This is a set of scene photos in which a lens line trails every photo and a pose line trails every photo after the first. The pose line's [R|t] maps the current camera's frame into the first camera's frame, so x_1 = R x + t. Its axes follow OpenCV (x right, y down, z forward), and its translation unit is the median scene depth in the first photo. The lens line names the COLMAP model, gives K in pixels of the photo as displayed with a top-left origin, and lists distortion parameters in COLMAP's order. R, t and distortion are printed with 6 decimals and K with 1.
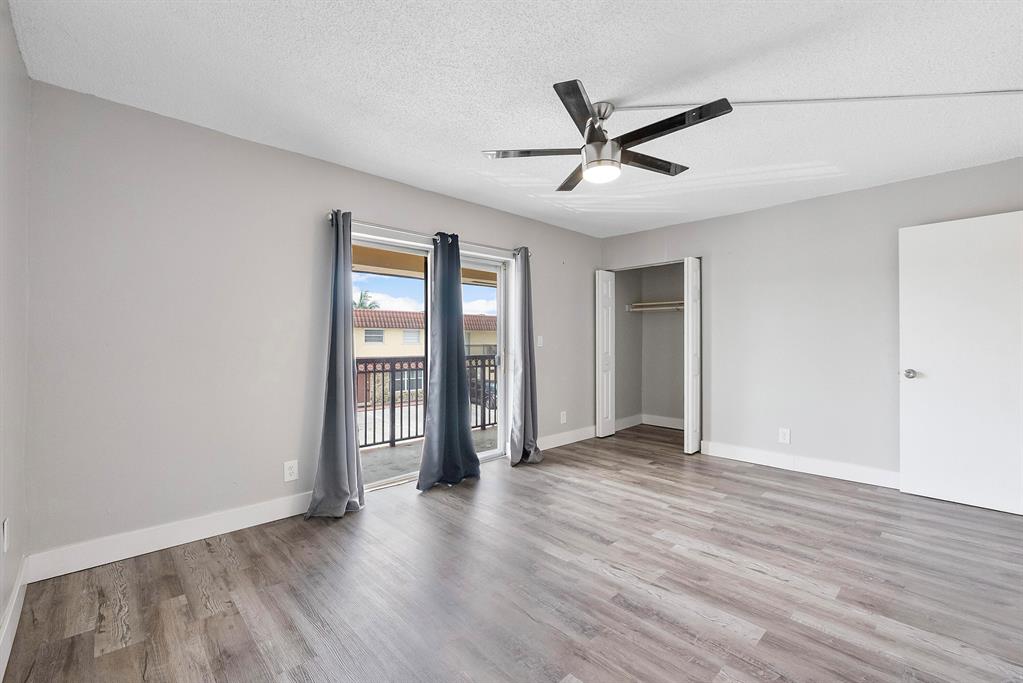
lens RADIAL K [[435.8, 0, 515.7], [0, 435.8, 338.5], [0, 0, 1]] dist [-0.008189, 0.000282]
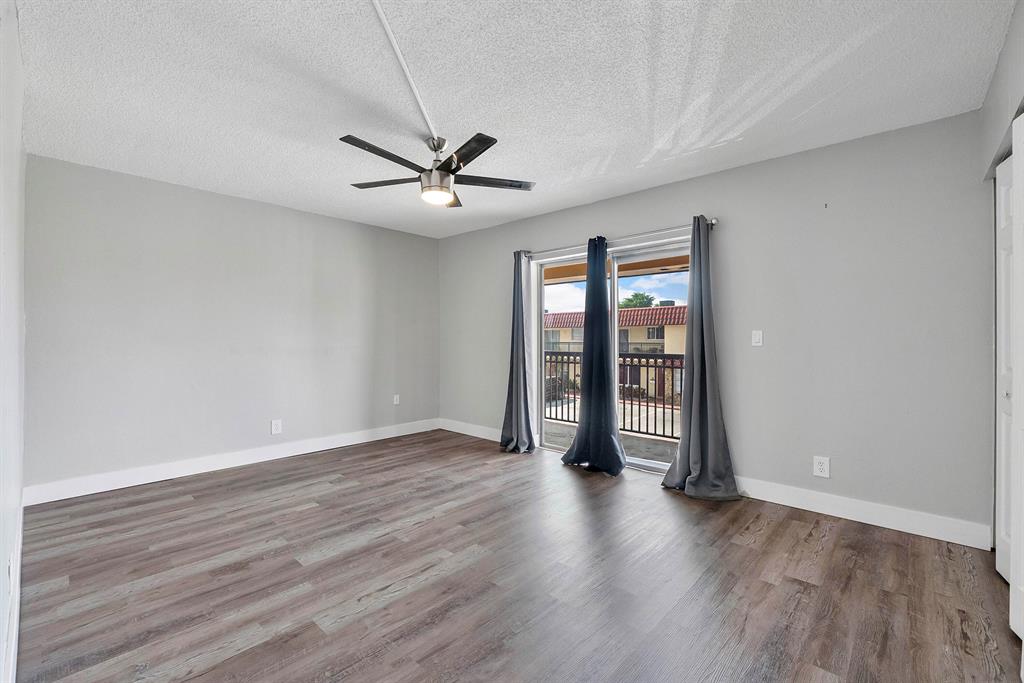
lens RADIAL K [[436.2, 0, 518.7], [0, 436.2, 342.2], [0, 0, 1]] dist [-0.008189, 0.000282]
pose [[0.068667, 0.006973, -0.997615, 1.328304], [0.004235, 0.999965, 0.007281, 0.010909], [0.997631, -0.004725, 0.068635, 1.088645]]
